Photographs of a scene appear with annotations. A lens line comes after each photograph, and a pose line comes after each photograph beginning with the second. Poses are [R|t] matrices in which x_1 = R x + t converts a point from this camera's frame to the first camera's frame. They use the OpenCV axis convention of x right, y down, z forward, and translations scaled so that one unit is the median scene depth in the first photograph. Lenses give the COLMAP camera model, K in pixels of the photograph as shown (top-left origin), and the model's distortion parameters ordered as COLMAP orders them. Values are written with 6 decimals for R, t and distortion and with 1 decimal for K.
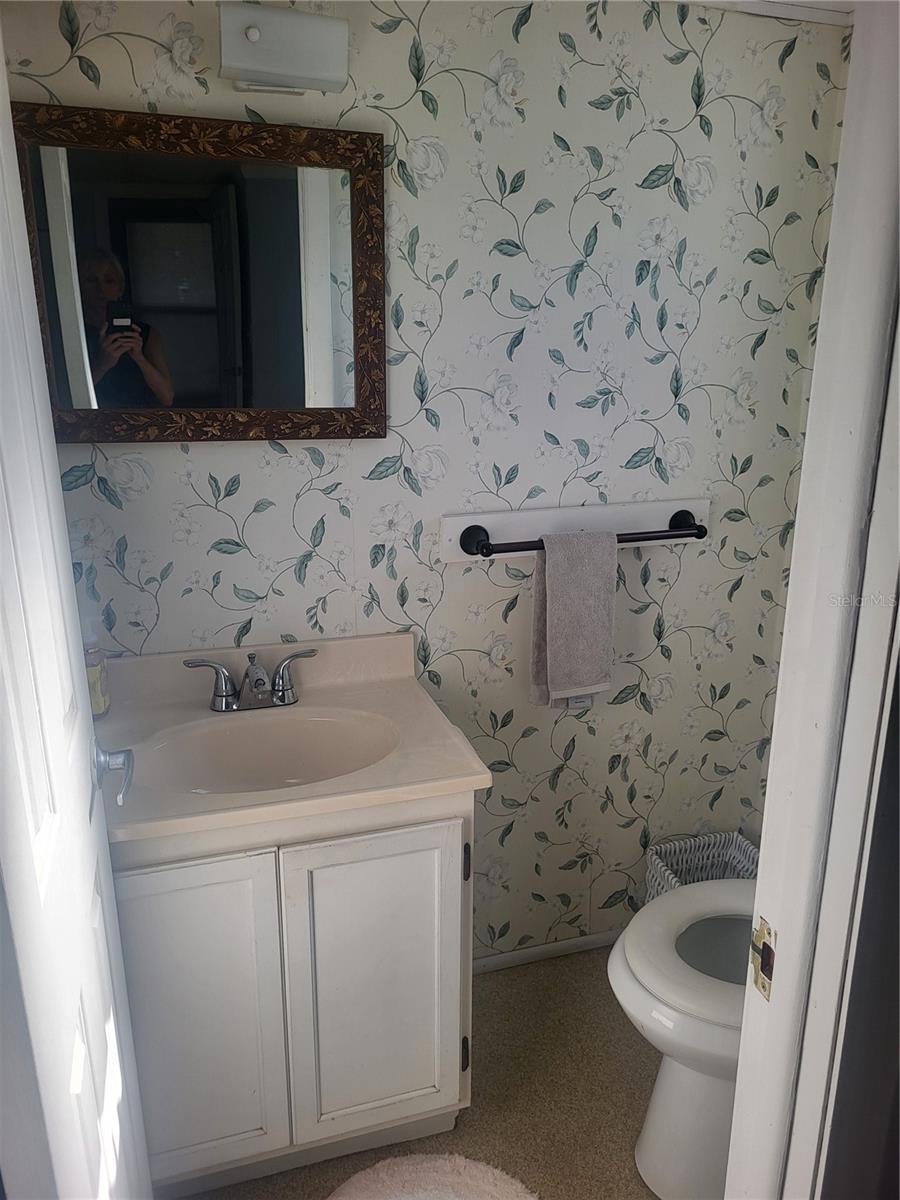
lens RADIAL K [[920.9, 0, 448.8], [0, 920.9, 602.6], [0, 0, 1]] dist [0.039635, -0.018431]
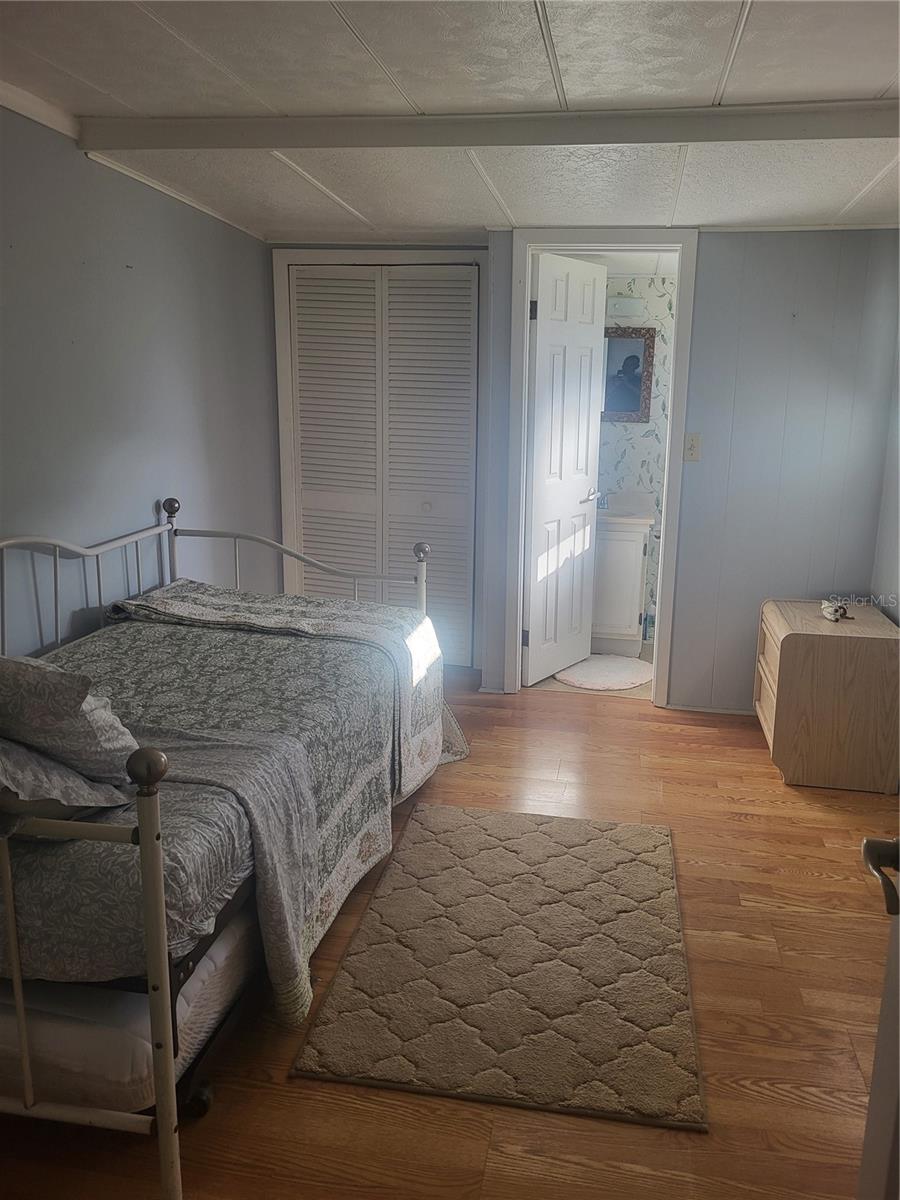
lens RADIAL K [[920.9, 0, 450.0], [0, 920.9, 599.0], [0, 0, 1]] dist [0.039635, -0.018431]
pose [[0.870932, 0.117631, -0.477117, 0.932093], [-0.143652, 0.989459, -0.018277, 0.572557], [0.469938, 0.084457, 0.878649, -2.032442]]
